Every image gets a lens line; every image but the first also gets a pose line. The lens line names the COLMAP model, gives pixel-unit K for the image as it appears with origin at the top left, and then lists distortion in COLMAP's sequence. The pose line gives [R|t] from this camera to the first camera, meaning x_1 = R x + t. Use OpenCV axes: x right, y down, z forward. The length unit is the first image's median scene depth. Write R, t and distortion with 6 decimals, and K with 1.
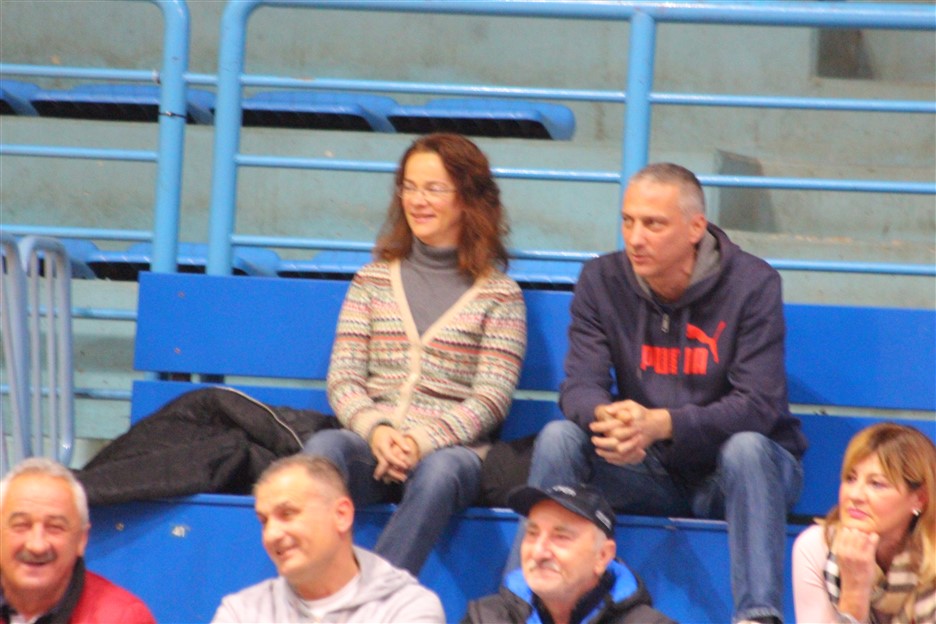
lens RADIAL K [[5603.6, 0, 468.0], [0, 5603.6, 312.0], [0, 0, 1]] dist [0.210122, 30.045776]
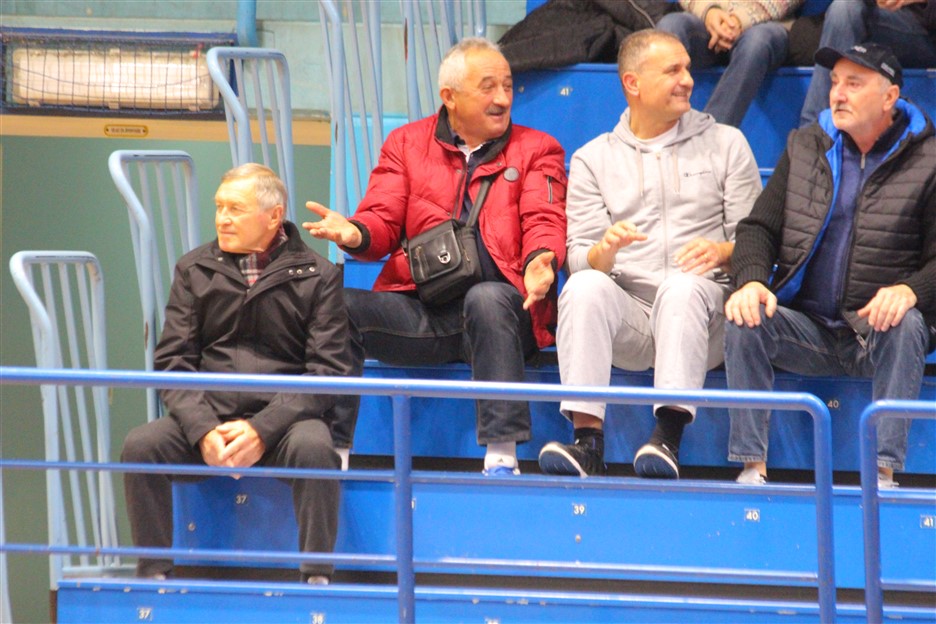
lens RADIAL K [[6962.6, 0, 468.0], [0, 6962.6, 312.0], [0, 0, 1]] dist [2.521492, -23.436149]
pose [[0.998566, -0.026750, -0.046365, 0.002063], [0.030166, 0.996756, 0.074616, -0.034526], [0.044218, -0.075908, 0.996134, -0.688073]]
